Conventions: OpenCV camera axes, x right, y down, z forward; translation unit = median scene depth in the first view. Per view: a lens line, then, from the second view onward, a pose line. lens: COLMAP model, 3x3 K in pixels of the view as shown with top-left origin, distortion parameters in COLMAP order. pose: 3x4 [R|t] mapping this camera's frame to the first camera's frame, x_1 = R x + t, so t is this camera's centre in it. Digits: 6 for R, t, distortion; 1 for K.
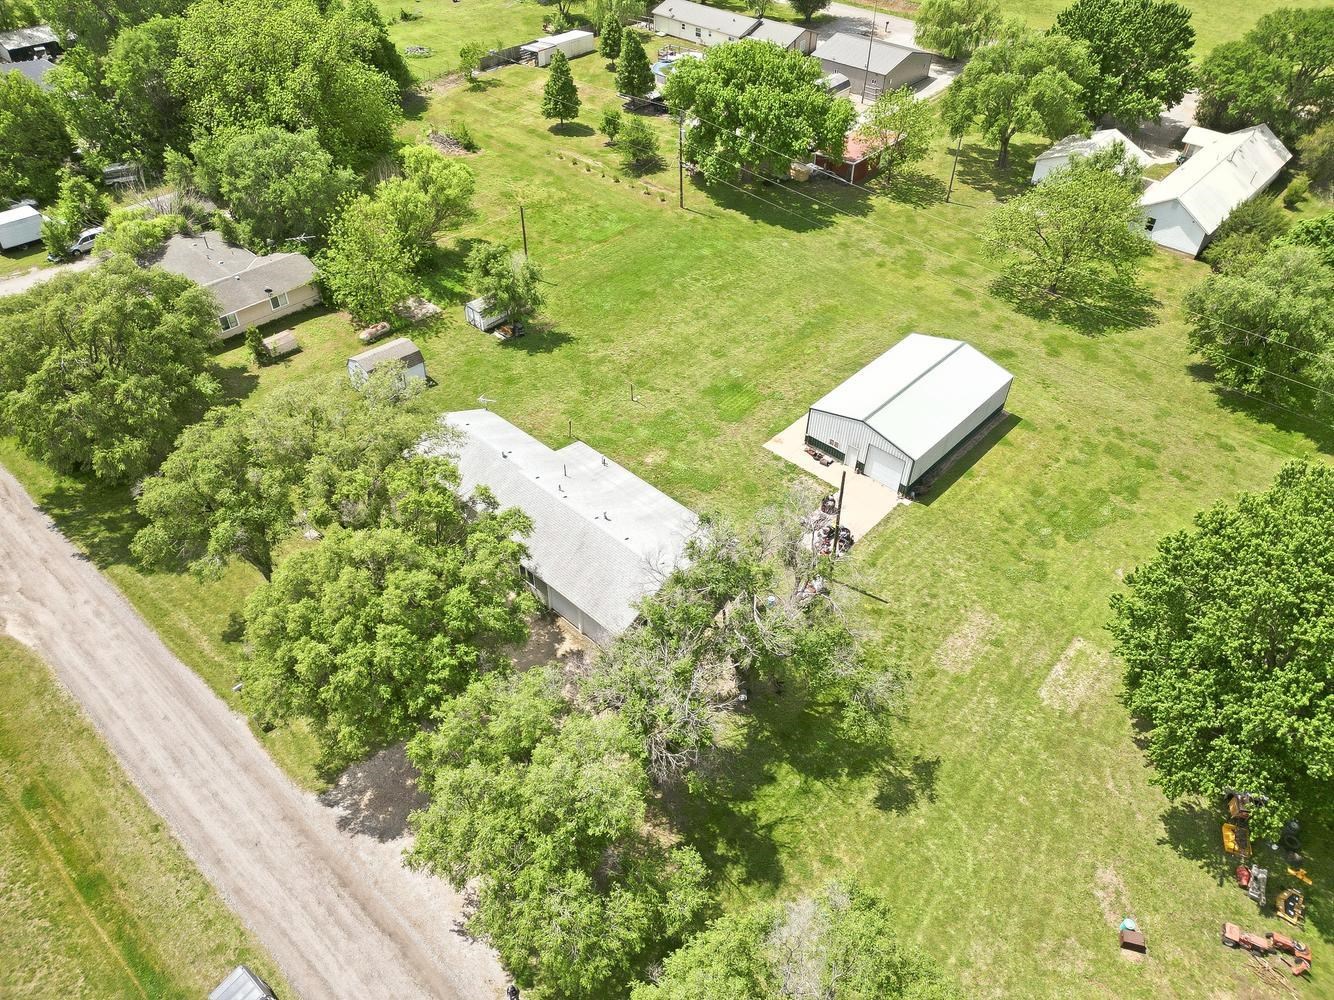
lens RADIAL K [[923.7, 0, 667.0], [0, 923.7, 500.0], [0, 0, 1]] dist [0.081620, -0.071226]
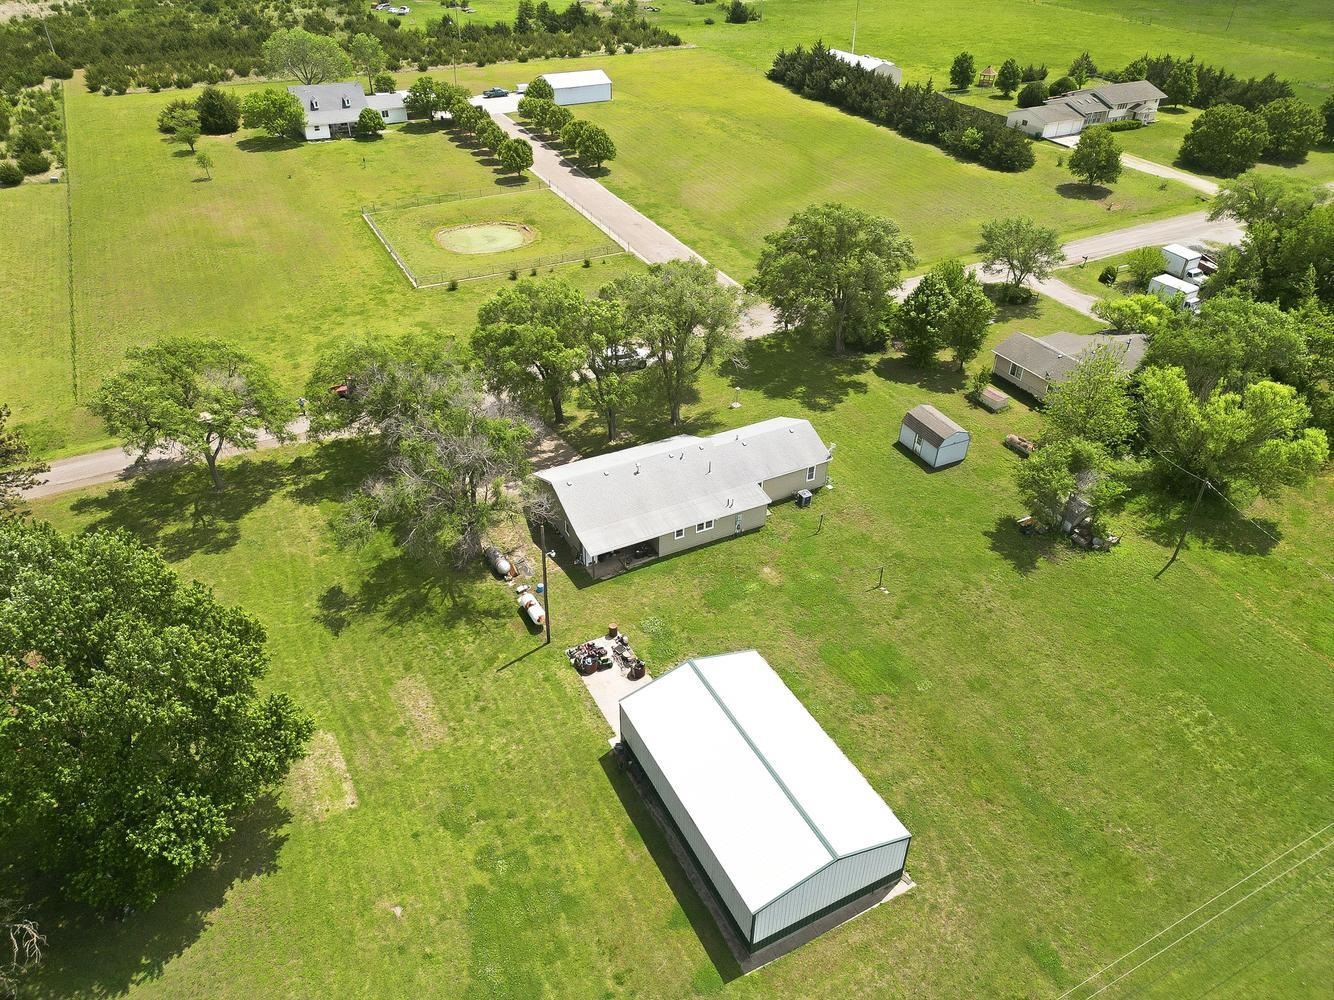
lens RADIAL K [[923.7, 0, 667.0], [0, 923.7, 500.0], [0, 0, 1]] dist [0.081620, -0.071226]
pose [[-0.339333, 0.520055, -0.783834, 0.740040], [-0.642776, 0.480197, 0.596867, -0.591400], [0.686798, 0.706366, 0.171332, 0.711729]]
